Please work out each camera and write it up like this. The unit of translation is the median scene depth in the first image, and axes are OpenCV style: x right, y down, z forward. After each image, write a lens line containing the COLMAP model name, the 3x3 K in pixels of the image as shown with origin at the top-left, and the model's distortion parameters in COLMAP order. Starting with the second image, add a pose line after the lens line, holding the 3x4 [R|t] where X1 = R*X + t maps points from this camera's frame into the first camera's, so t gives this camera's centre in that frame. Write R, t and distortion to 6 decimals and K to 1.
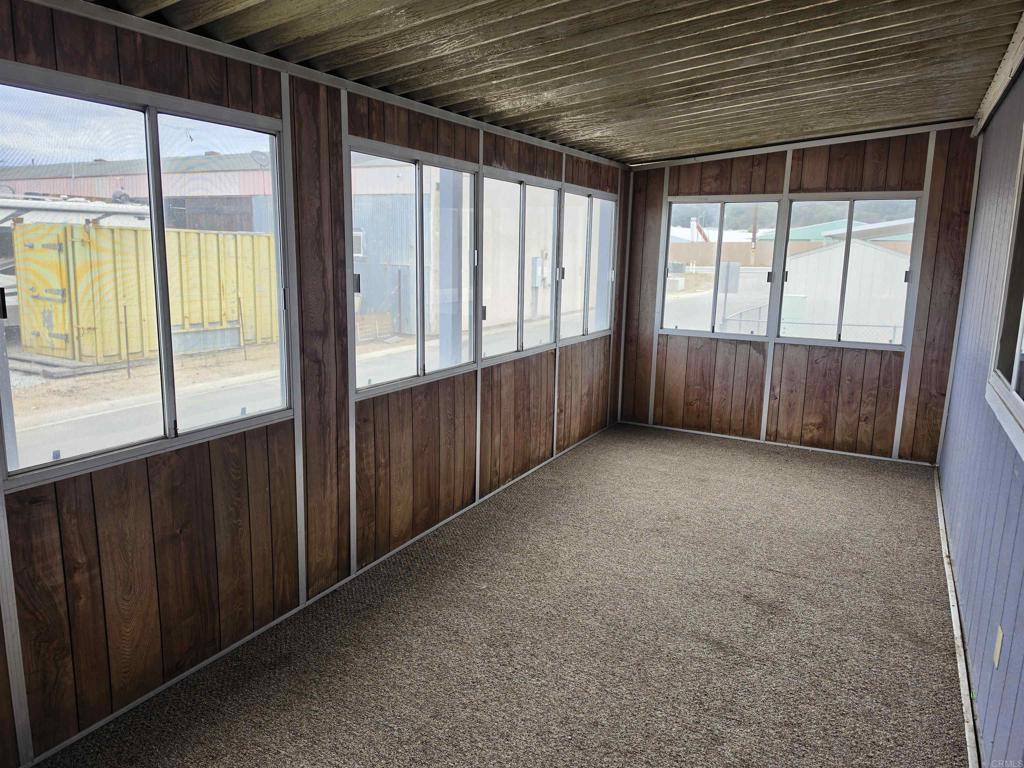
lens RADIAL K [[702.4, 0, 514.8], [0, 702.4, 384.4], [0, 0, 1]] dist [0.088982, -0.096564]
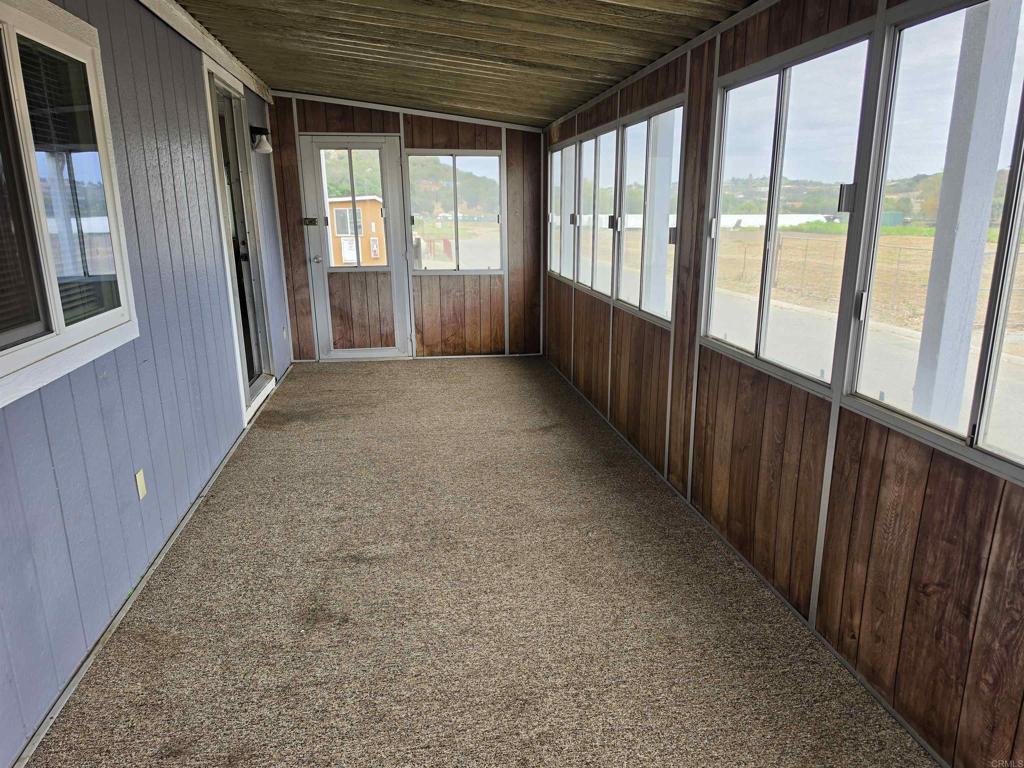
lens RADIAL K [[727.0, 0, 512.0], [0, 727.0, 384.0], [0, 0, 1]] dist [0.169101, -0.109507]
pose [[-0.797455, 0.131820, -0.588803, 0.654849], [-0.124524, 0.918881, 0.374369, -0.297084], [0.590389, 0.371862, -0.716351, 1.665141]]
